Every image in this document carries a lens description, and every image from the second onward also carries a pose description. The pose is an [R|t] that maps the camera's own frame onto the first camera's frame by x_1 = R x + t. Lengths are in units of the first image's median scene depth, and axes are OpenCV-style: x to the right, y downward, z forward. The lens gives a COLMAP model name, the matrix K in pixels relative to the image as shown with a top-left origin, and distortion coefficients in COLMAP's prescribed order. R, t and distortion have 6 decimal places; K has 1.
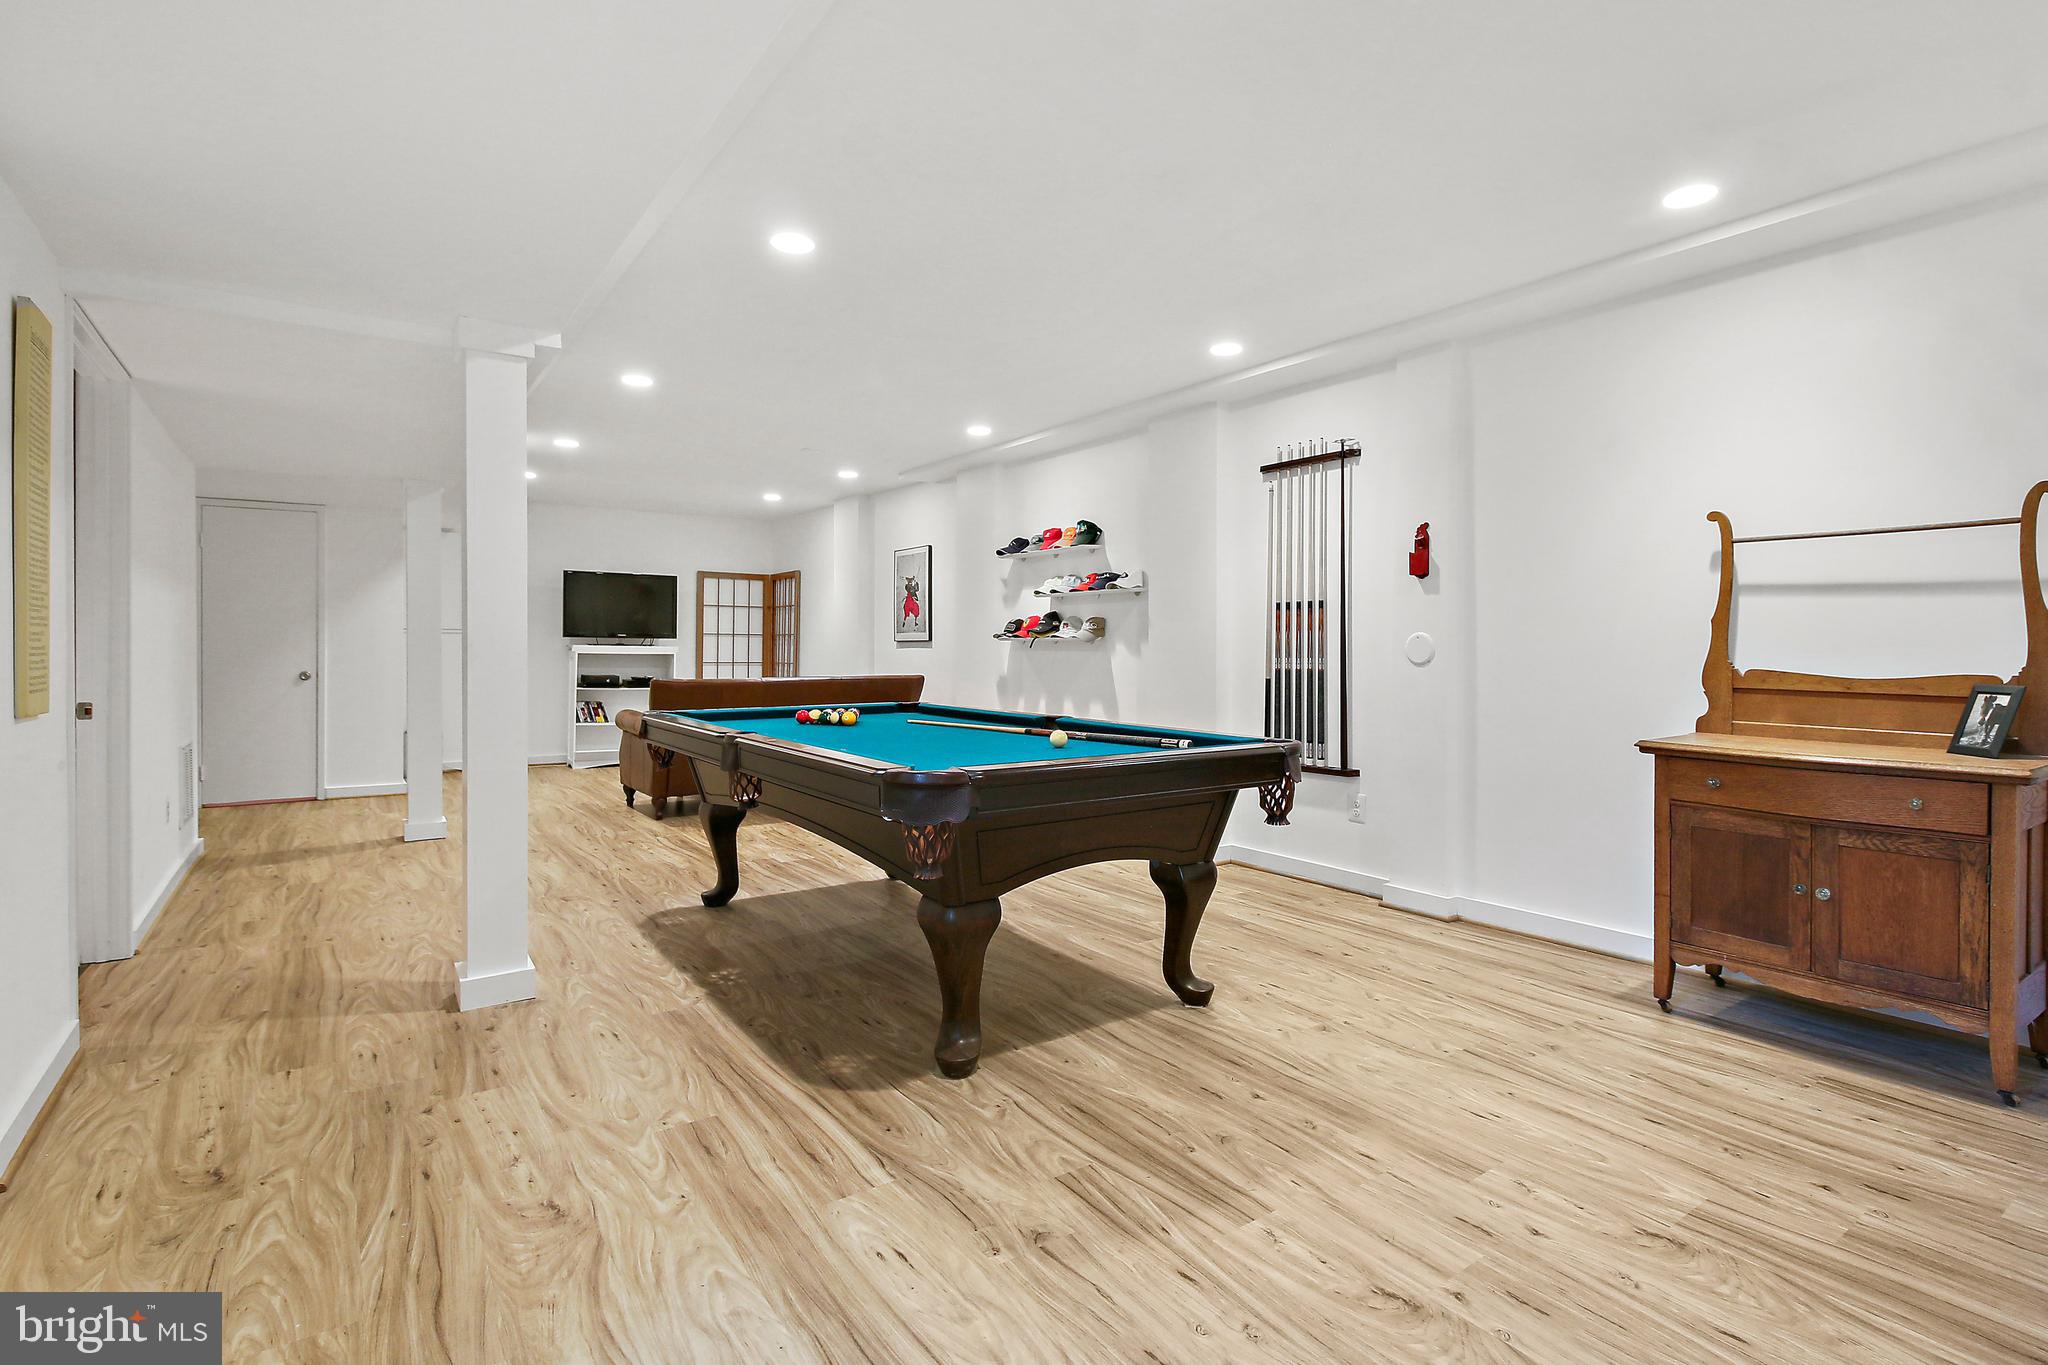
lens RADIAL K [[982.3, 0, 1021.9], [0, 982.3, 670.2], [0, 0, 1]] dist [0.001053, 0.000017]
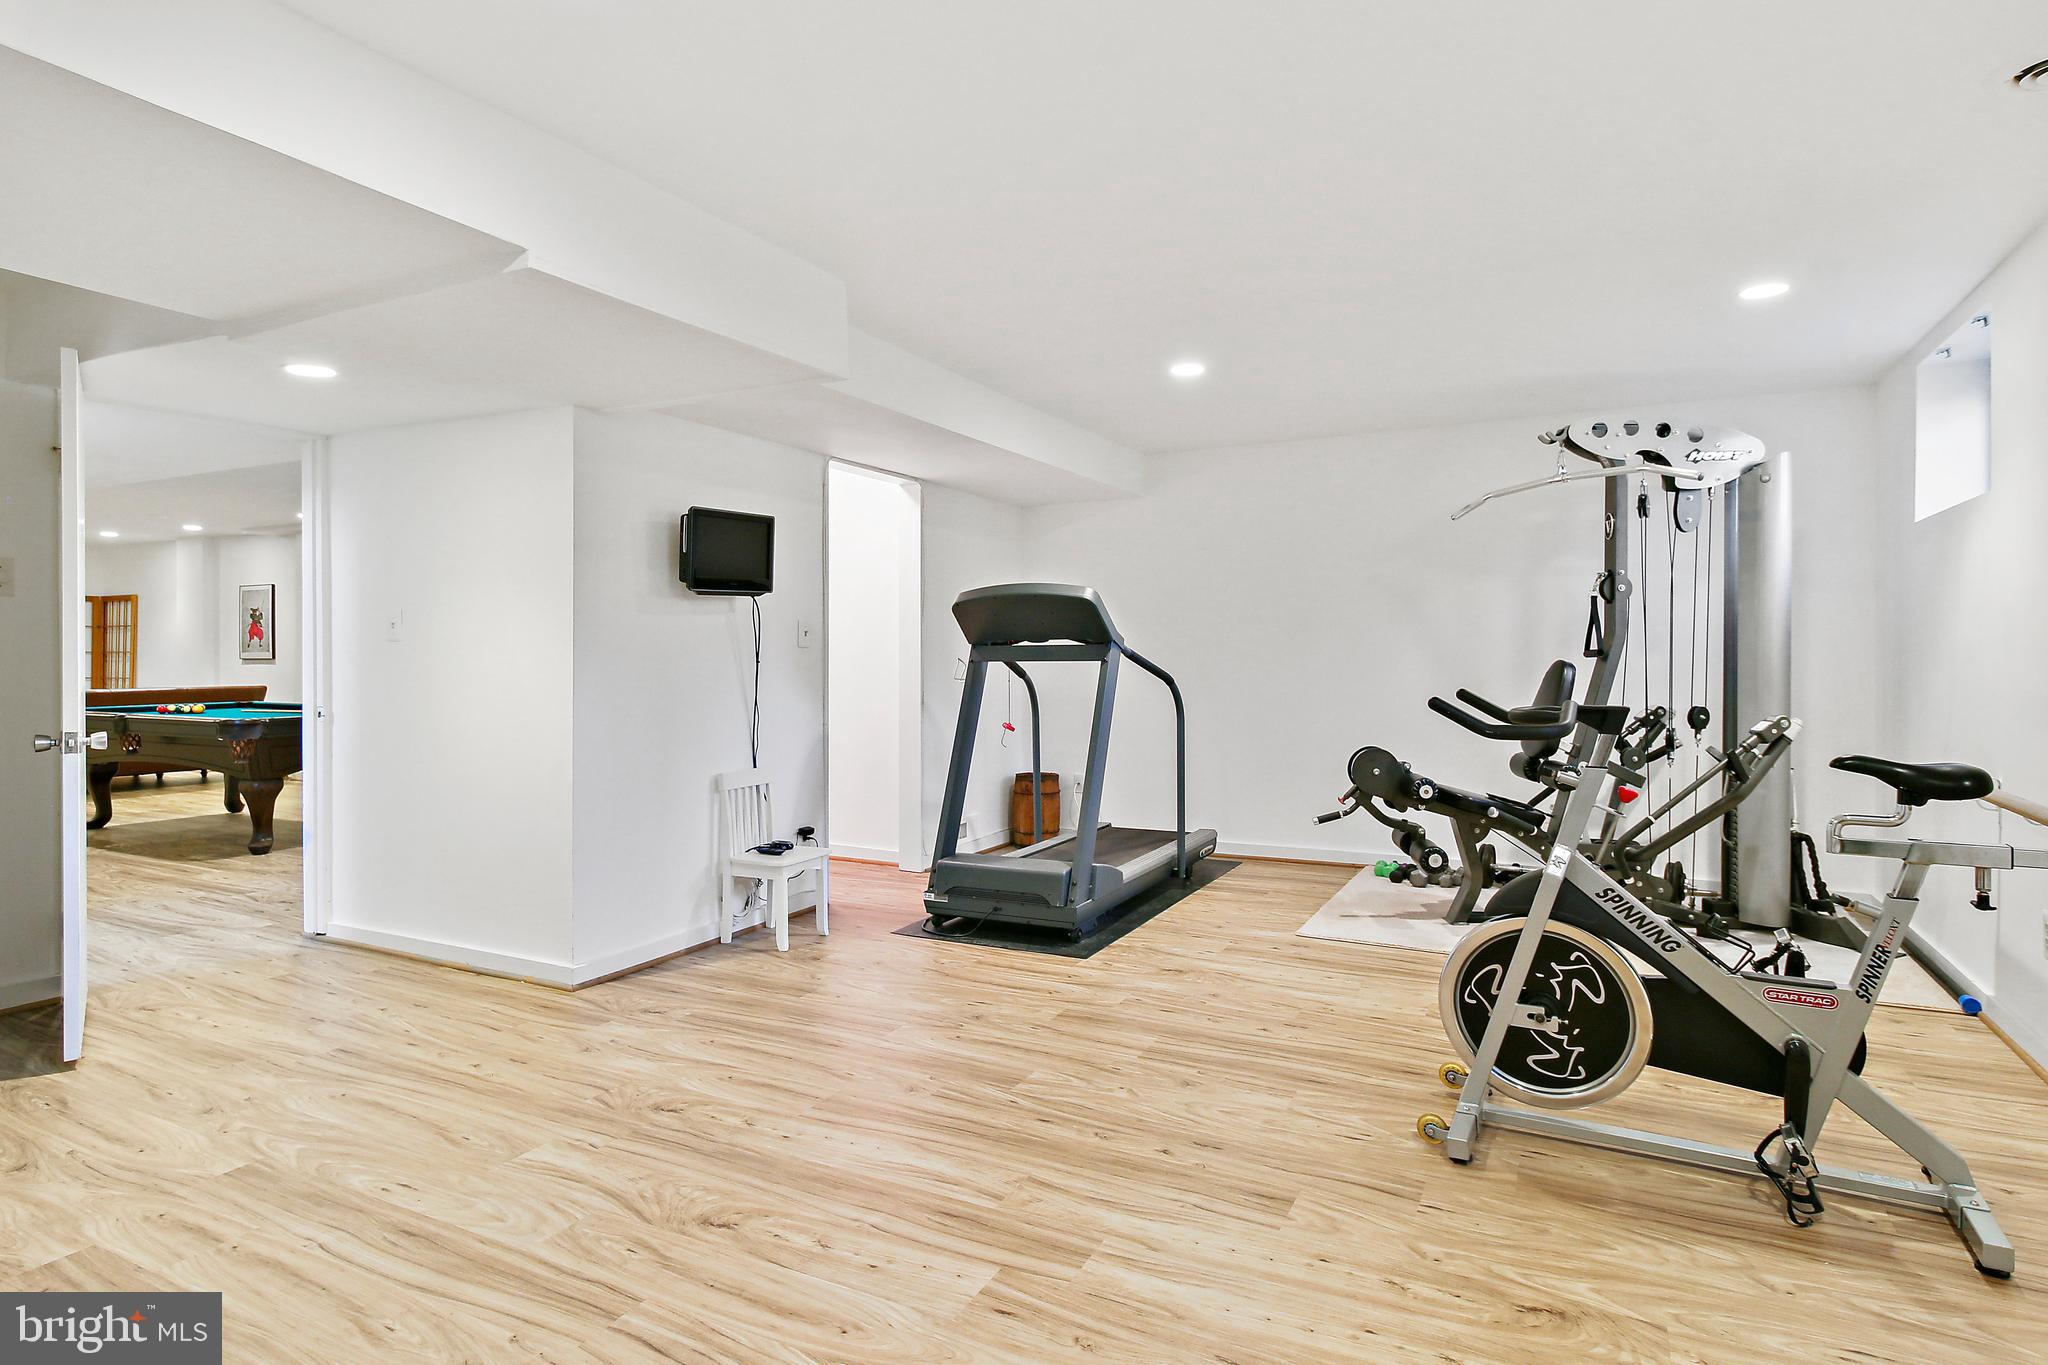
lens RADIAL K [[1078.6, 0, 1036.4], [0, 1078.6, 668.3], [0, 0, 1]] dist [0.006620, 0.000521]
pose [[0.880497, -0.004304, 0.474032, 0.111618], [0.009929, 0.999907, -0.009364, 0.005578], [-0.473947, 0.012952, 0.880458, -0.702262]]
